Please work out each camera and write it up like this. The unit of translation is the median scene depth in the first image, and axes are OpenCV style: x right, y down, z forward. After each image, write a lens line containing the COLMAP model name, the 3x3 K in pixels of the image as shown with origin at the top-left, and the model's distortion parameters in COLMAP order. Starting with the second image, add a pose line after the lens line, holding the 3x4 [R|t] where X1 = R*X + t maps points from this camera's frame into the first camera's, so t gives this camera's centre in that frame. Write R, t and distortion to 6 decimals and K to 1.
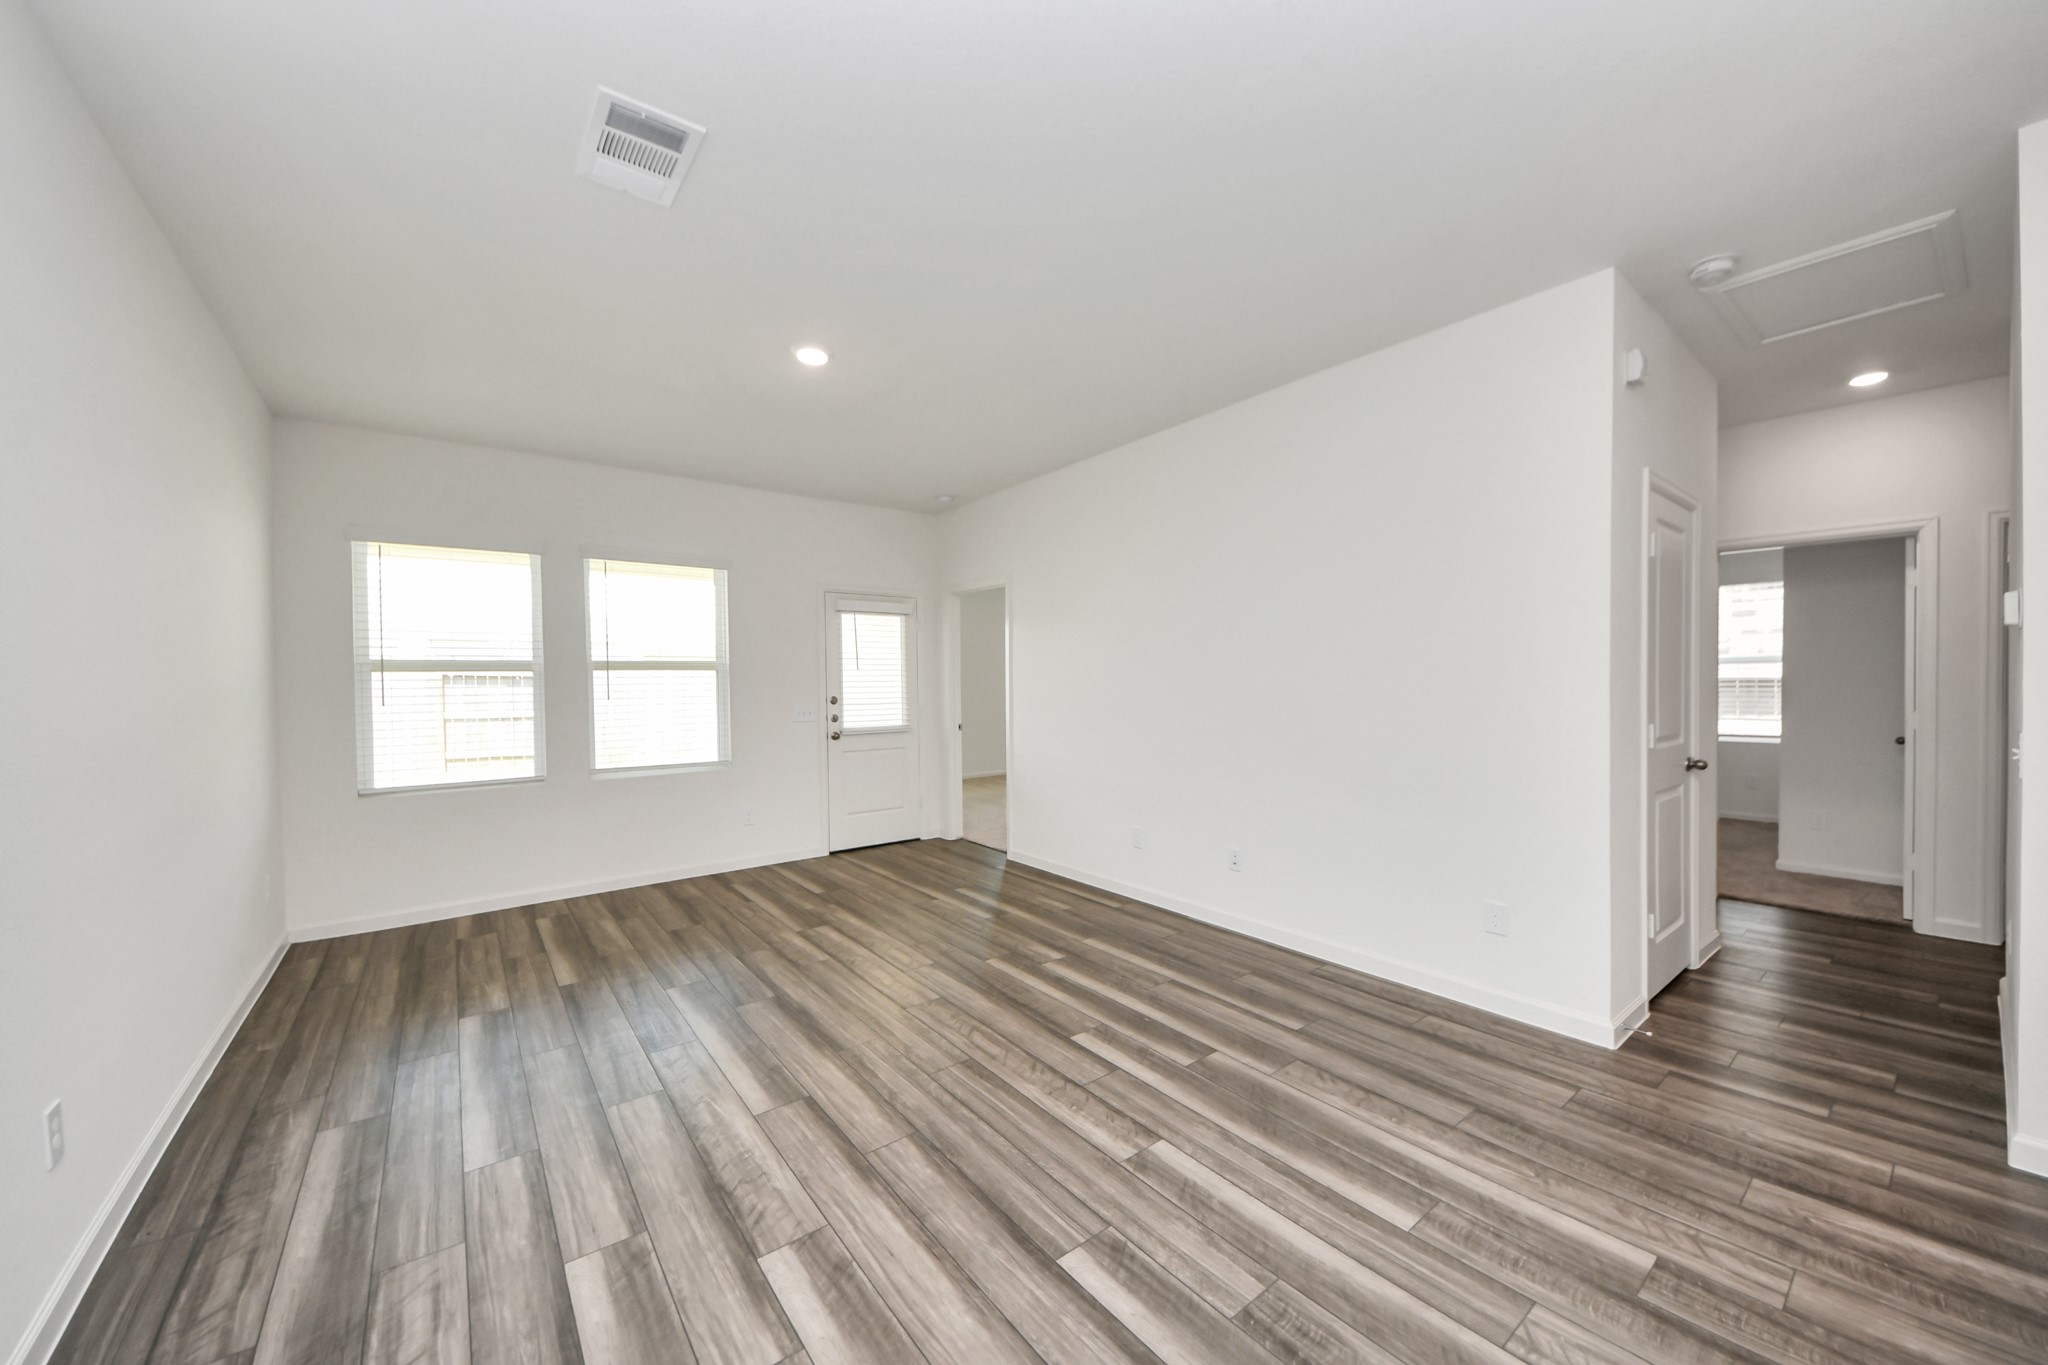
lens RADIAL K [[749.9, 0, 1024.0], [0, 749.9, 682.5], [0, 0, 1]] dist [-0.001542, -0.011853]
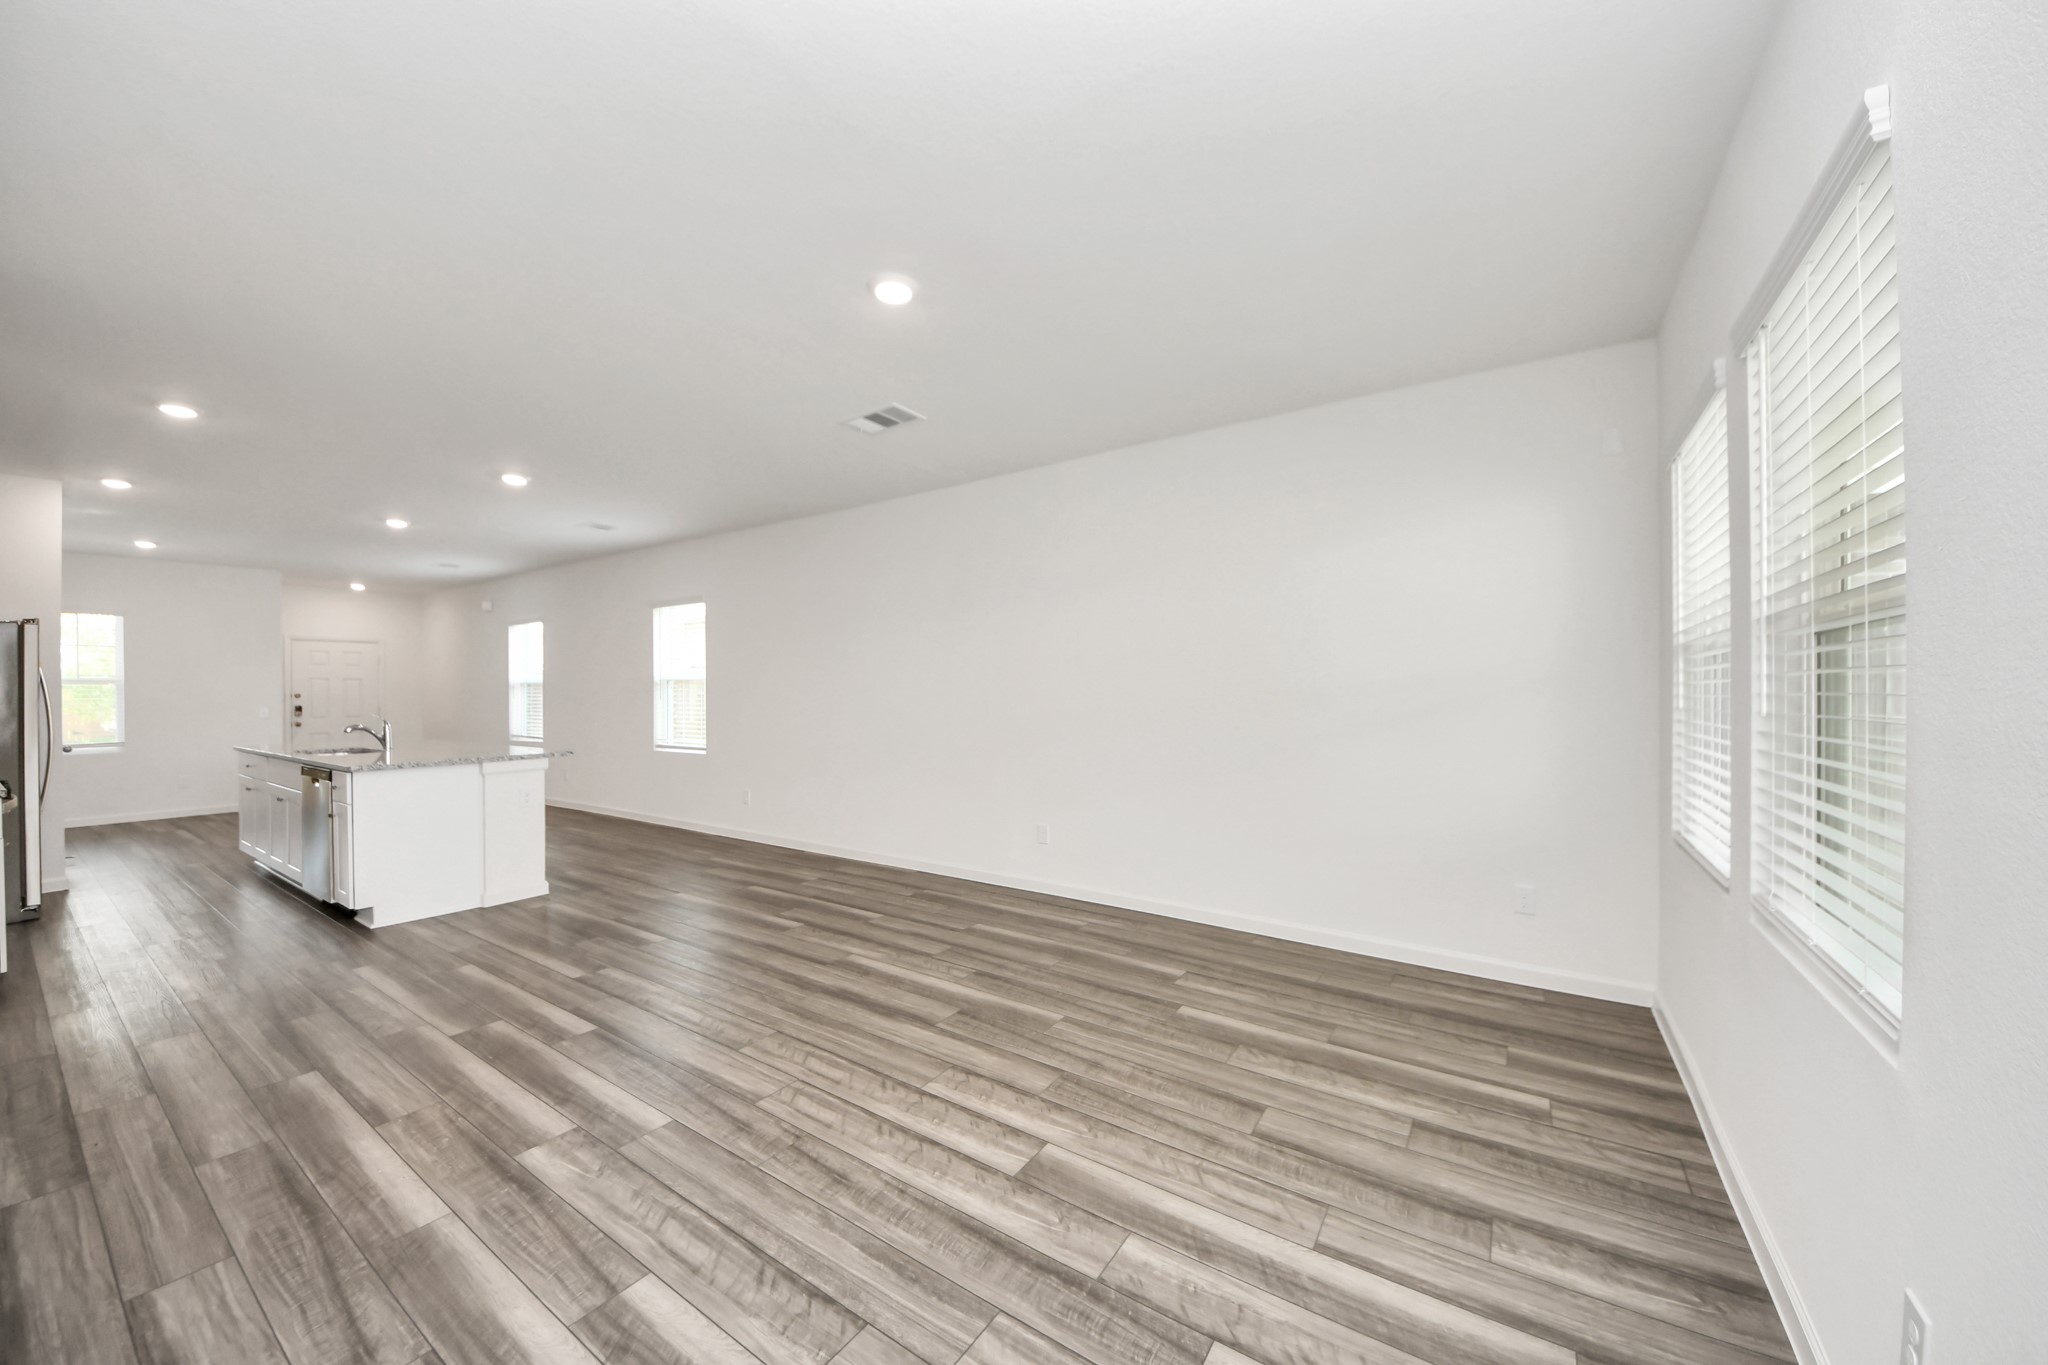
lens RADIAL K [[711.3, 0, 1040.4], [0, 711.3, 695.7], [0, 0, 1]] dist [-0.000089, -0.012678]
pose [[-0.941198, 0.012797, -0.337614, -0.174719], [0.011472, 0.999917, 0.005921, 0.012958], [0.337662, 0.001700, -0.941266, 1.965399]]
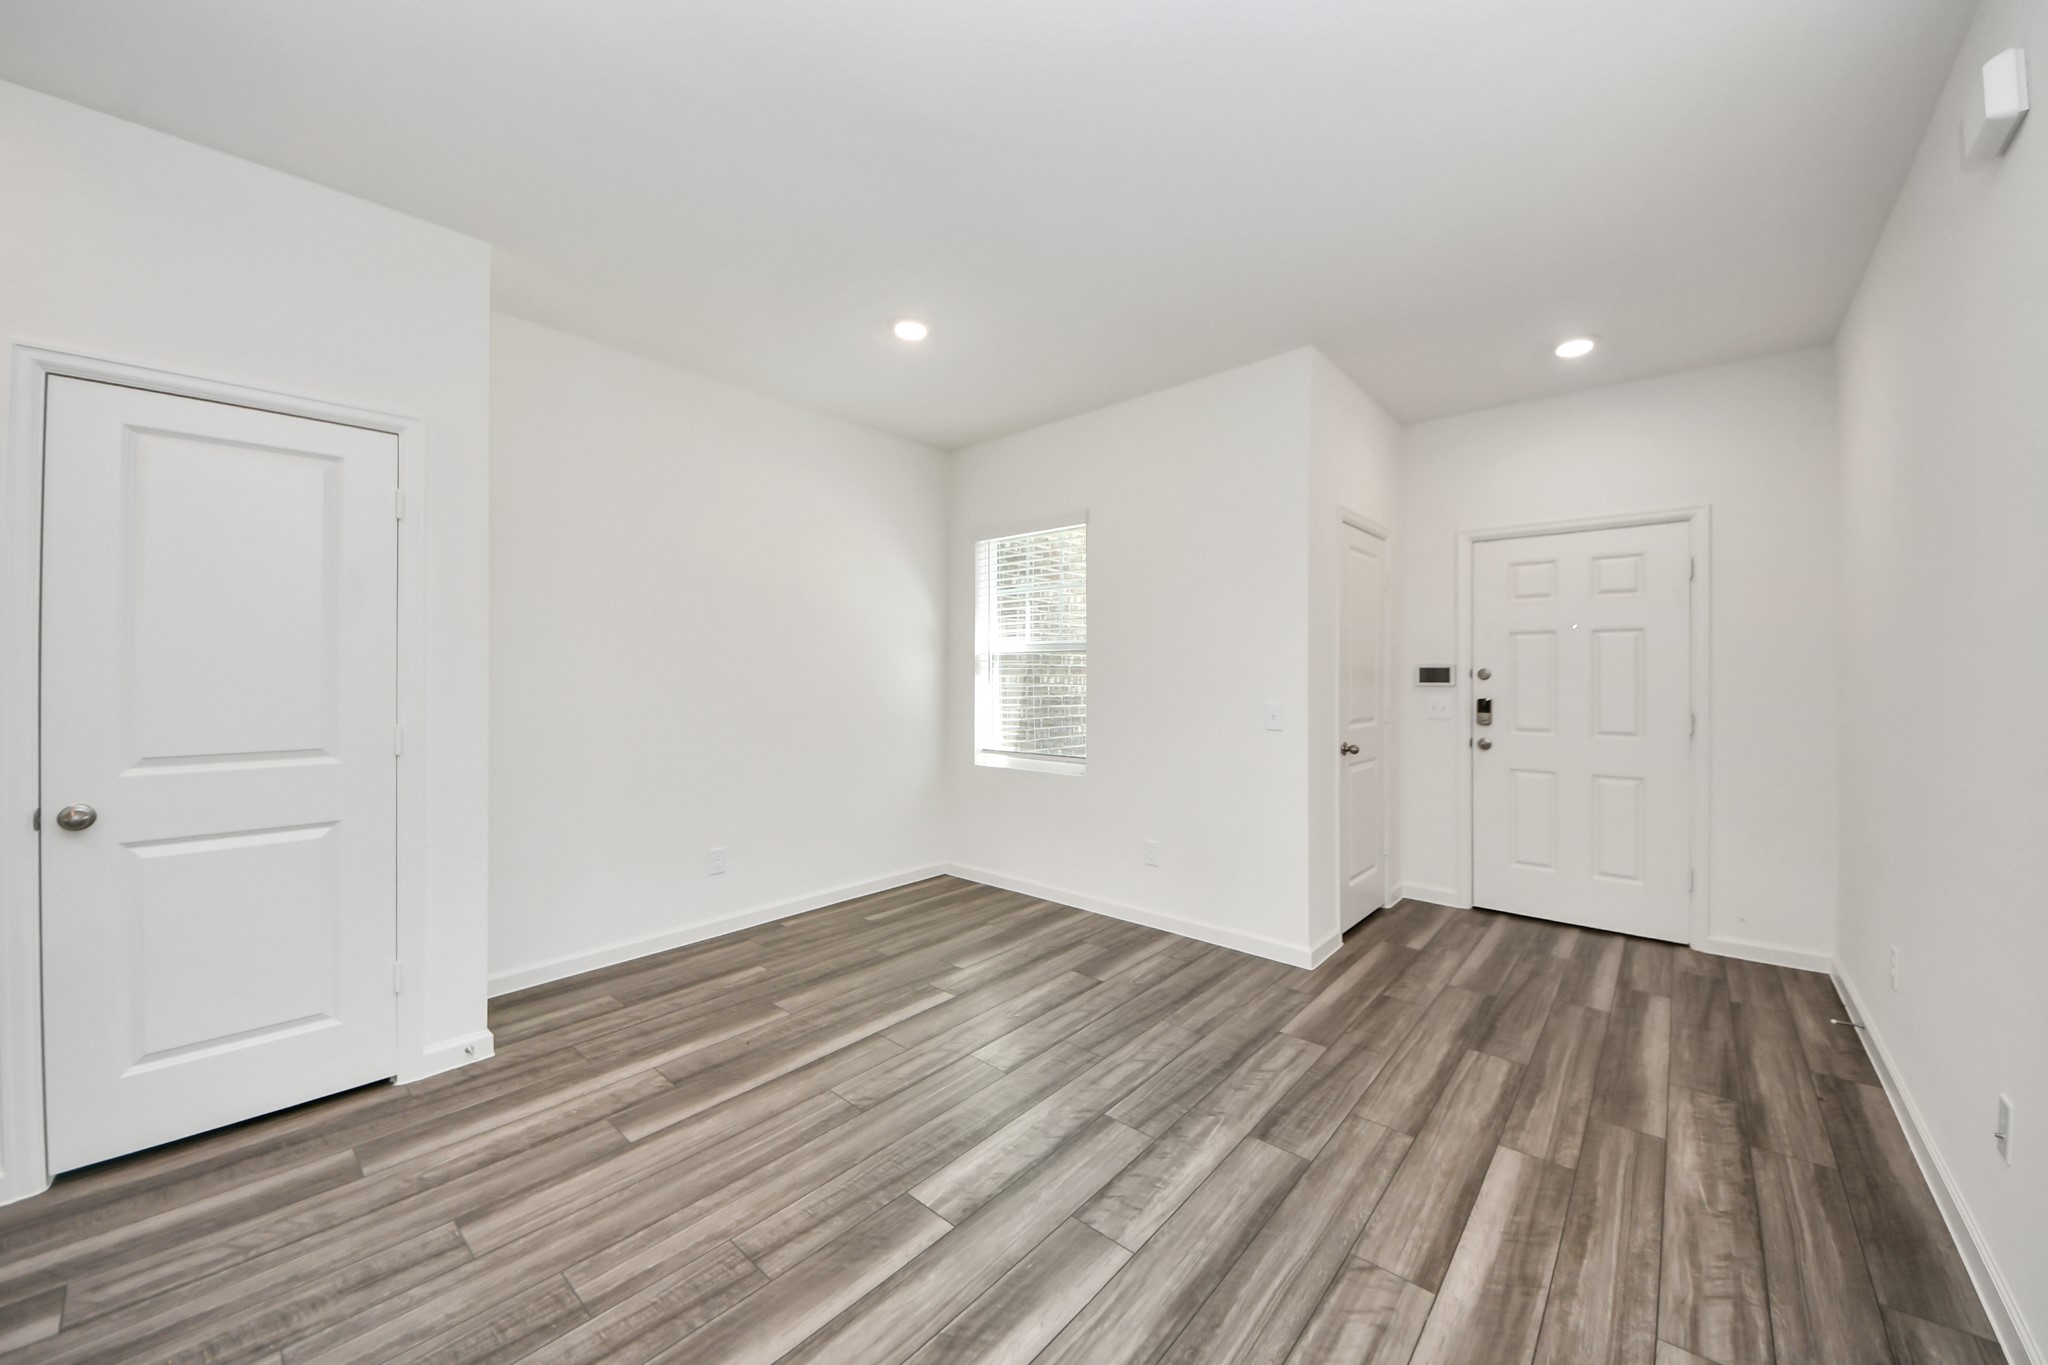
lens RADIAL K [[738.4, 0, 1020.8], [0, 738.4, 686.0], [0, 0, 1]] dist [0.041063, -0.027632]
pose [[-0.186755, -0.013152, 0.982318, 0.715793], [0.003691, 0.999894, 0.014089, -0.008633], [-0.982400, 0.006257, -0.186687, -1.044175]]
